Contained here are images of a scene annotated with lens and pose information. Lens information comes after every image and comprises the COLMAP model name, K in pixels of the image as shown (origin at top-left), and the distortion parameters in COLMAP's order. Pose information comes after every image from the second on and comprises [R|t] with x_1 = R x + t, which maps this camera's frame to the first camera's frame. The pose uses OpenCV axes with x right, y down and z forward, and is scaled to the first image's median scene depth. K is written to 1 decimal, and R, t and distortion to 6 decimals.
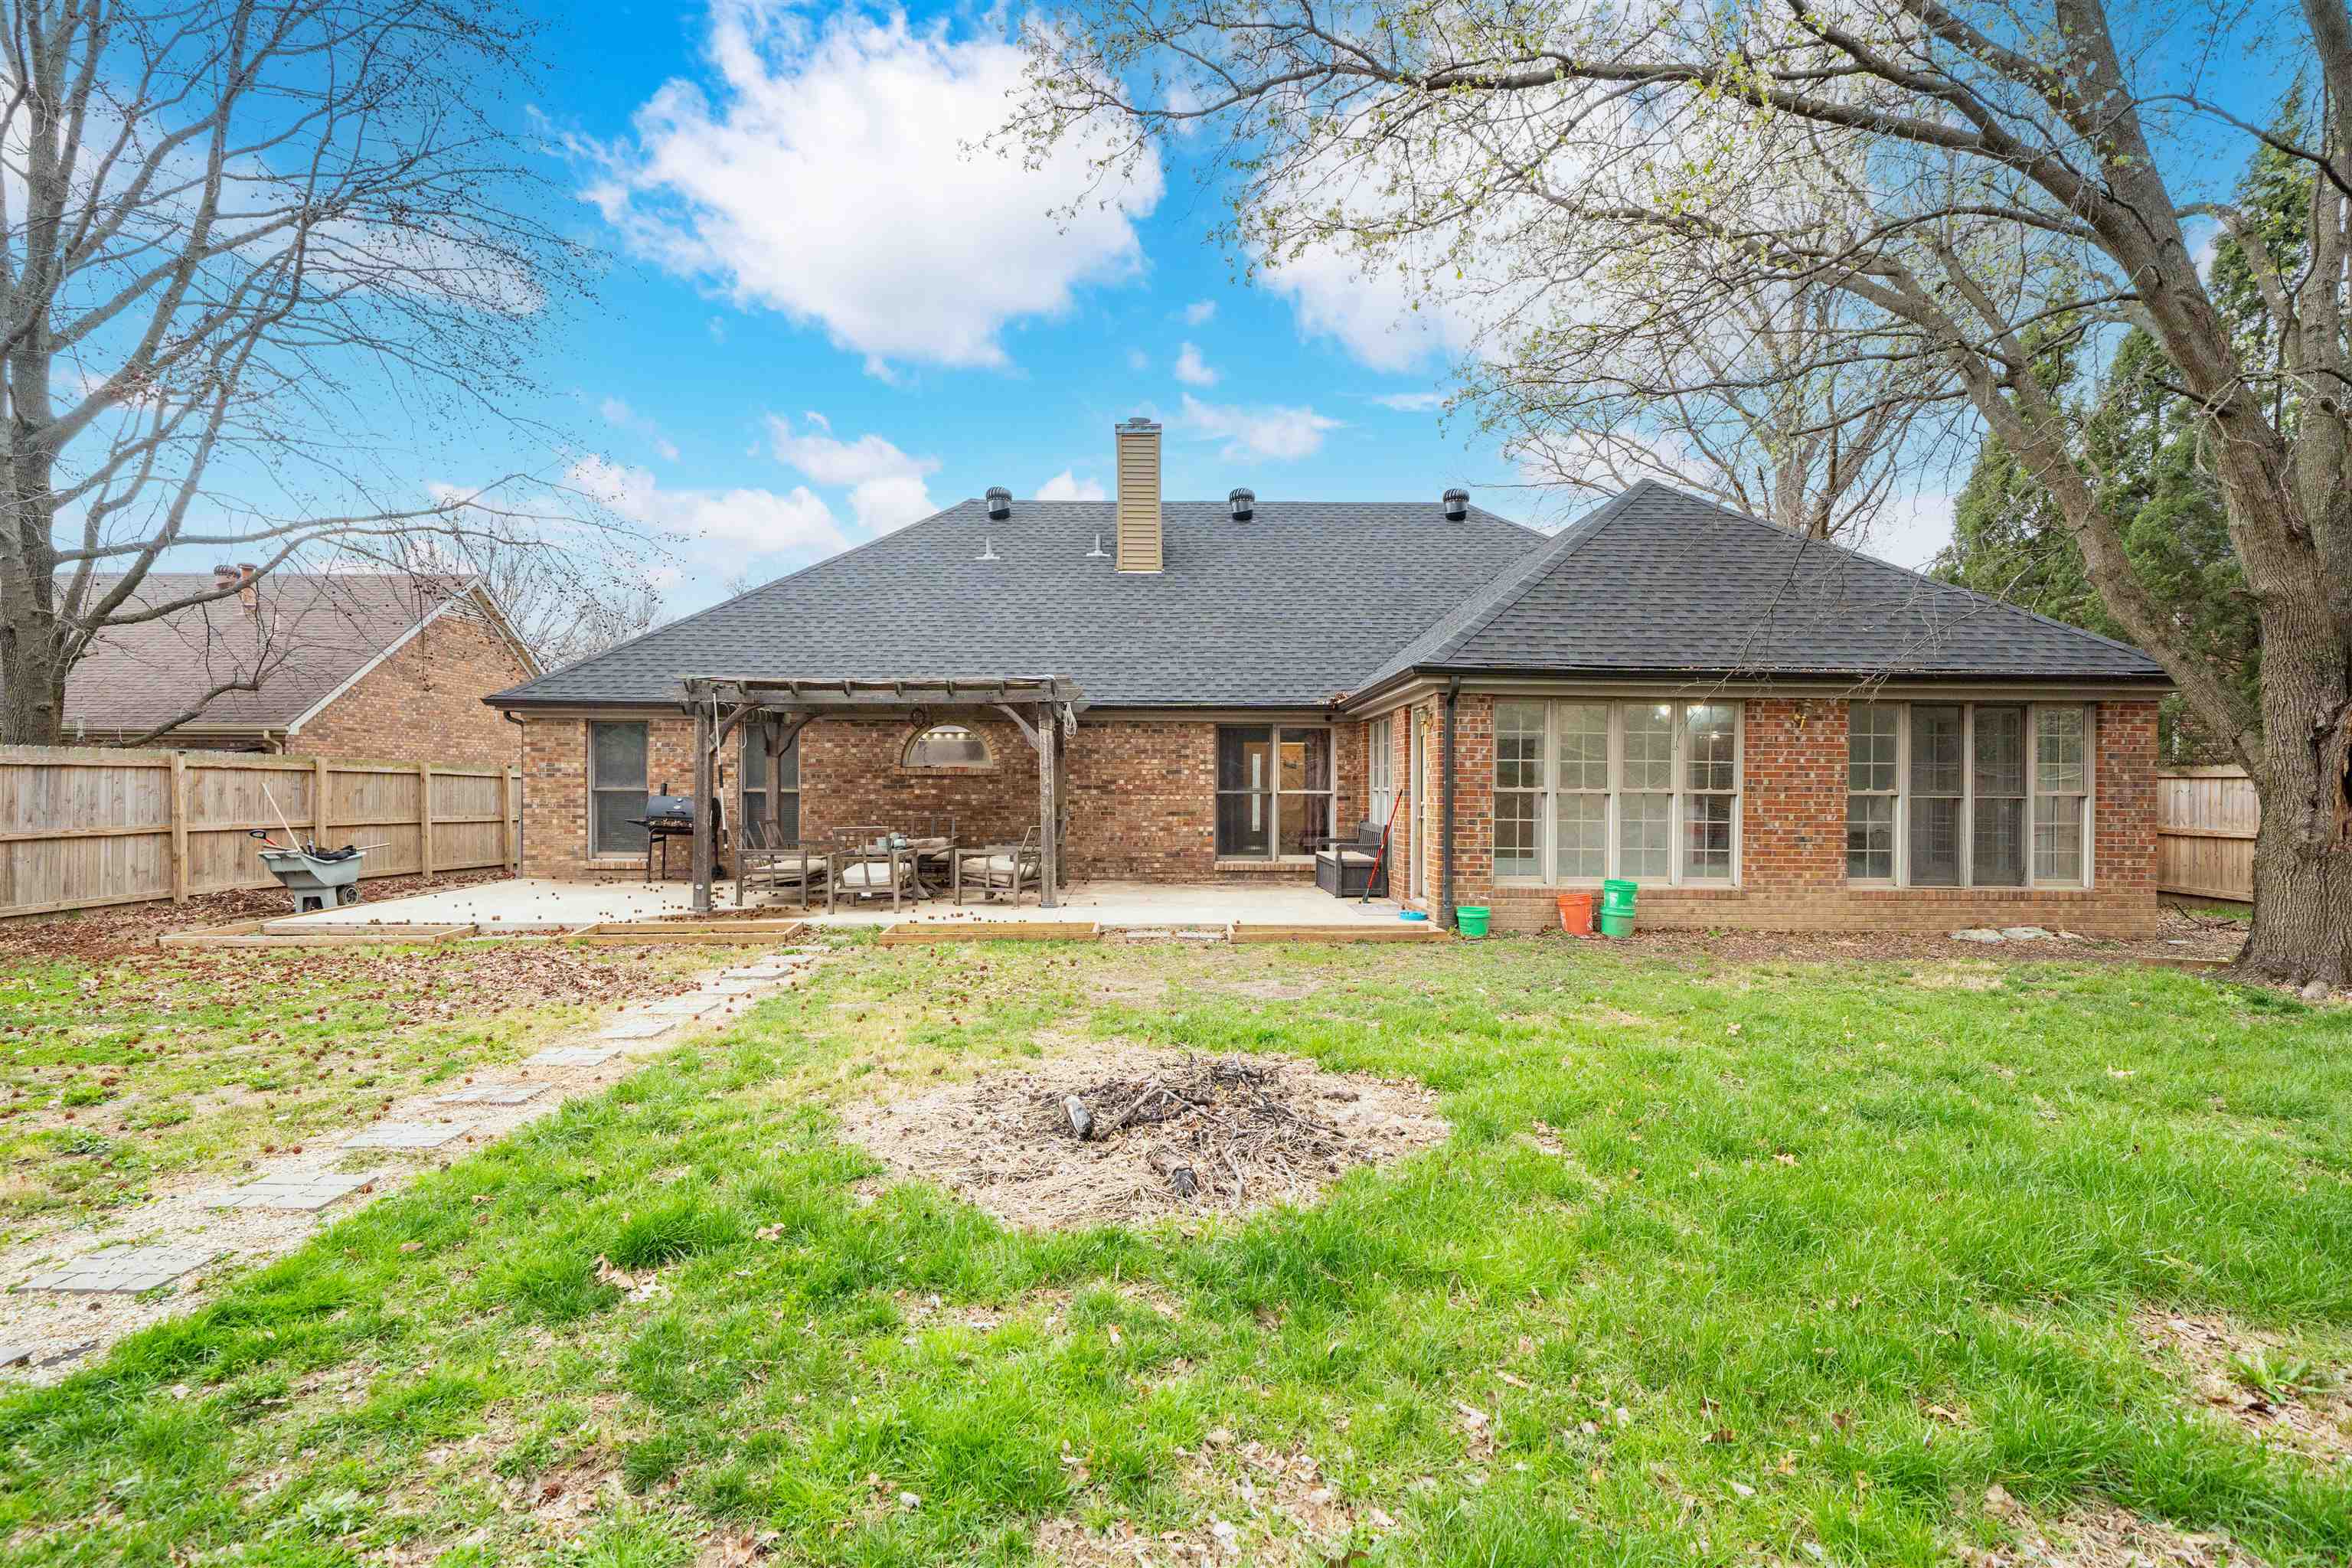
lens RADIAL K [[1073.0, 0, 1129.5], [0, 1073.0, 801.6], [0, 0, 1]] dist [-0.003927, -0.000362]
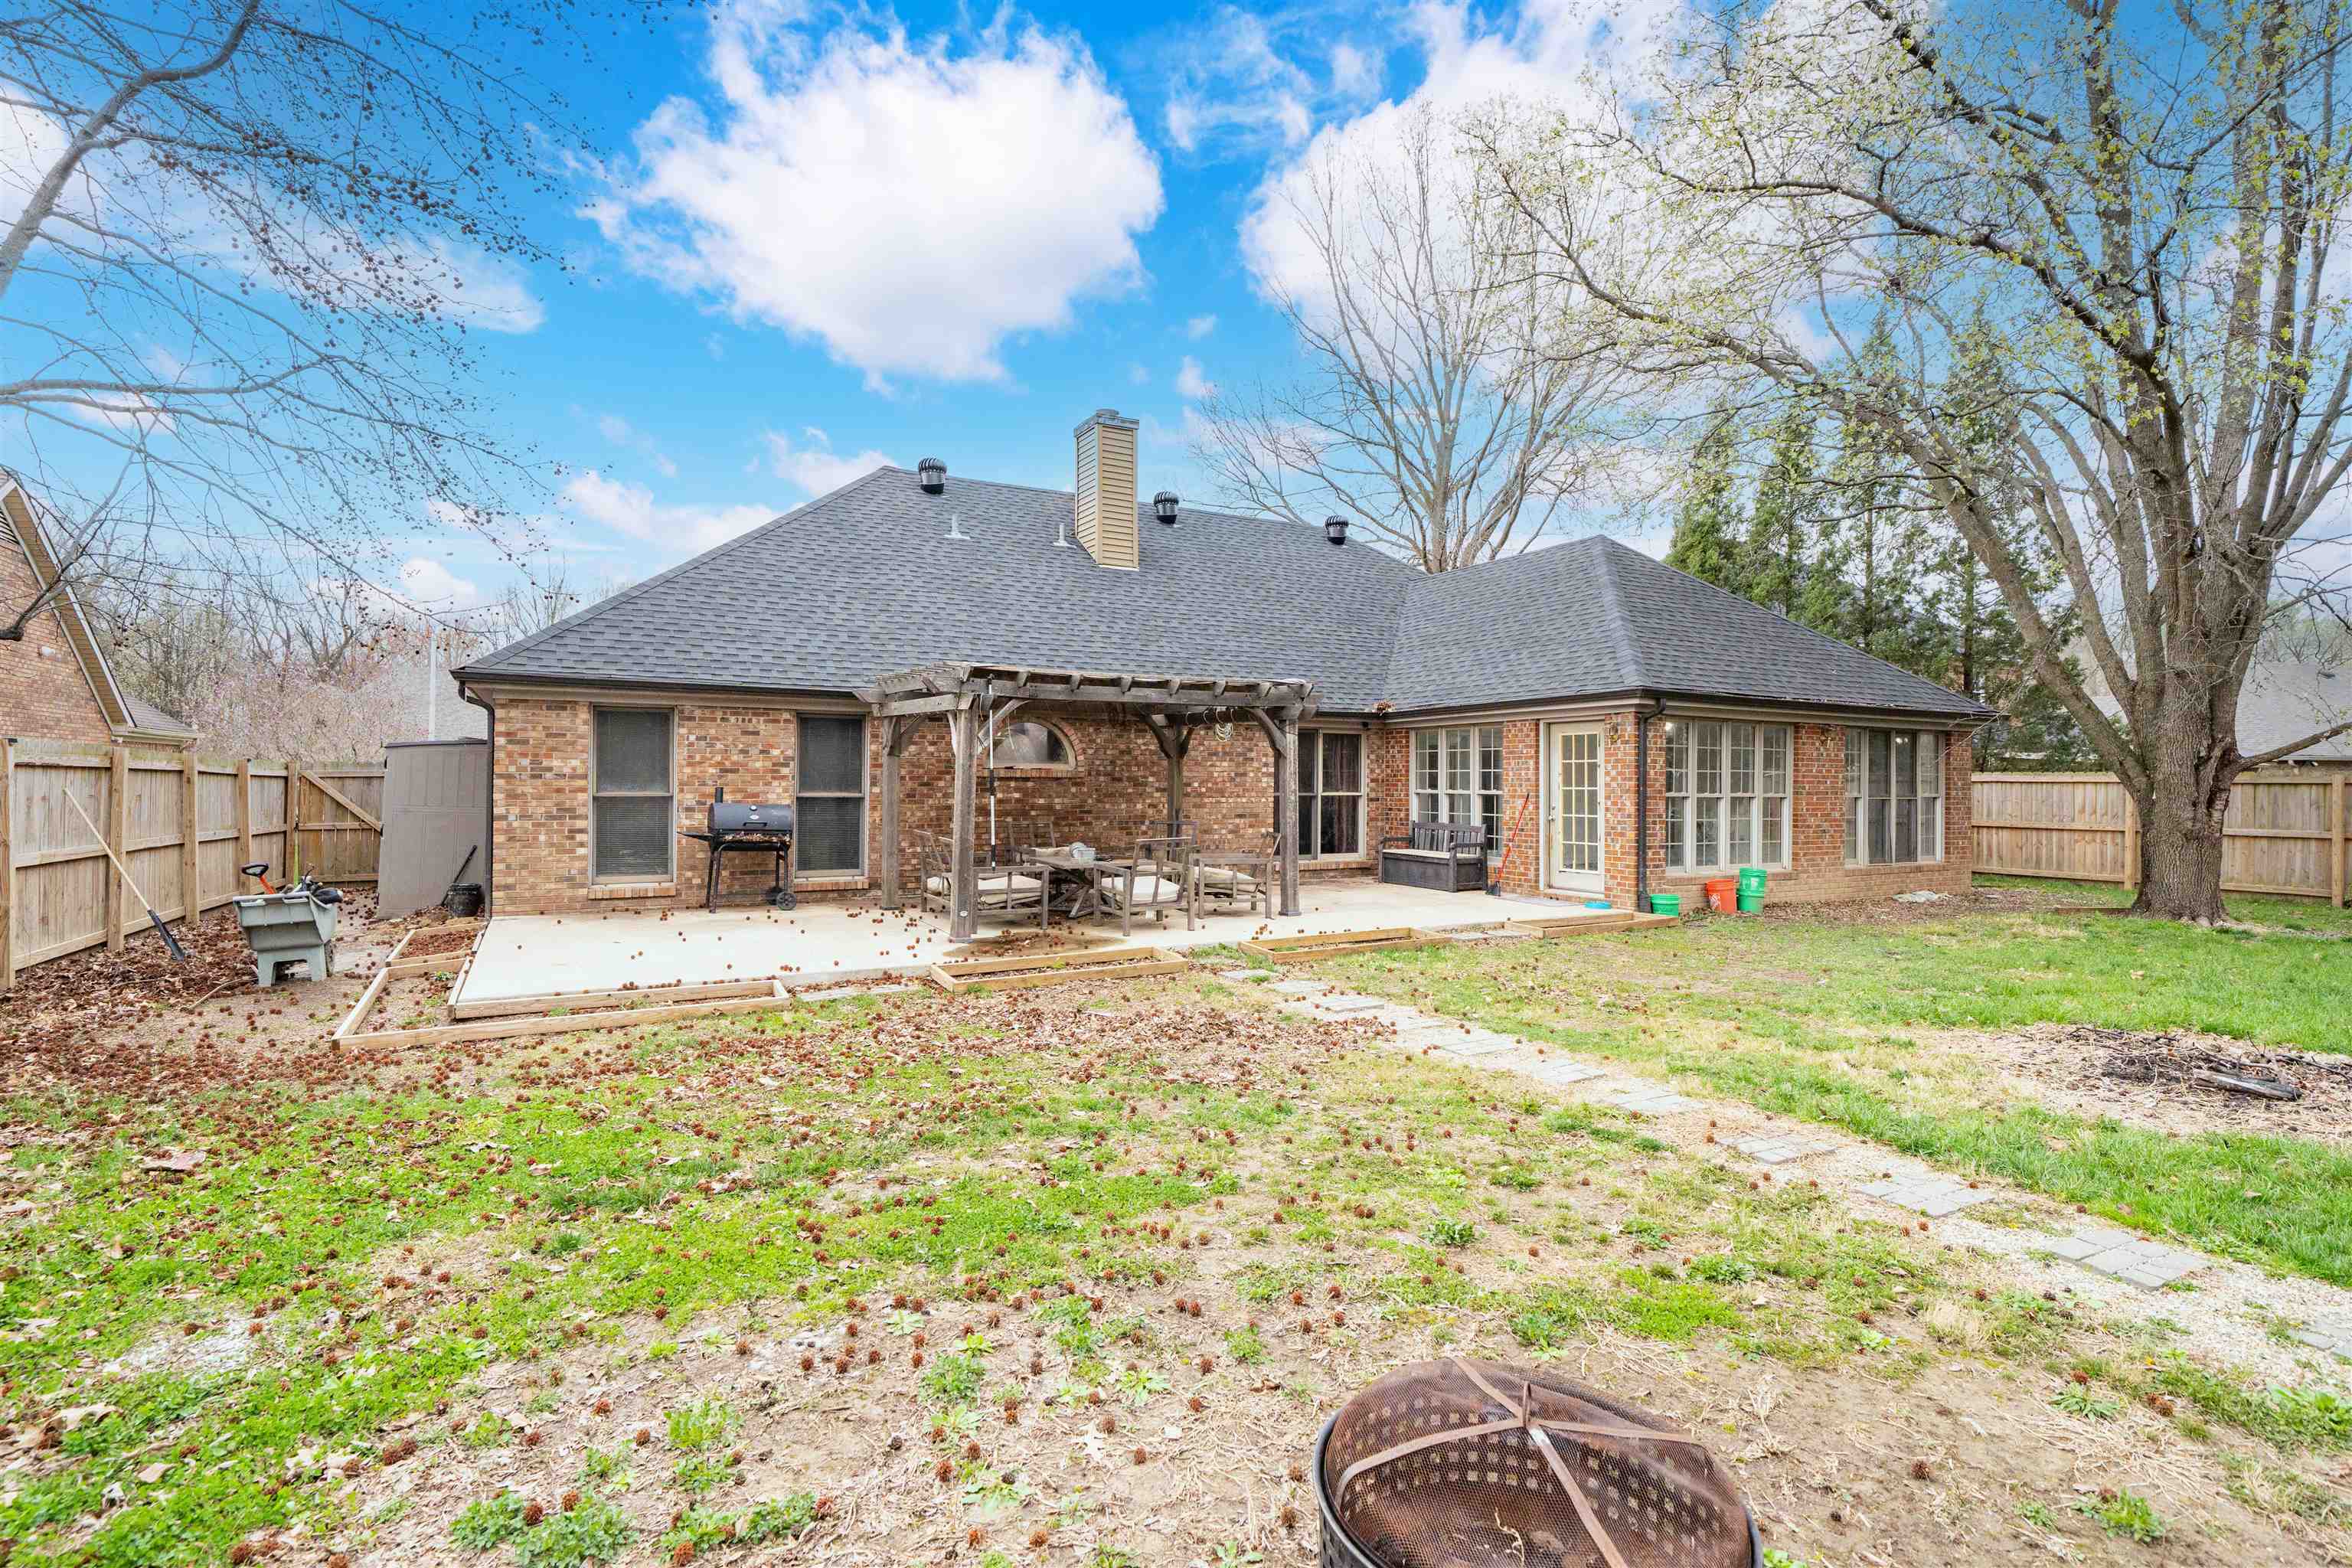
lens RADIAL K [[1073.0, 0, 1172.4], [0, 1073.0, 784.0], [0, 0, 1]] dist [-0.003927, -0.000362]
pose [[0.892186, 0.000011, 0.451669, -0.480290], [0.004397, 0.999952, -0.008710, -0.010631], [-0.451648, 0.009757, 0.892143, 0.133733]]
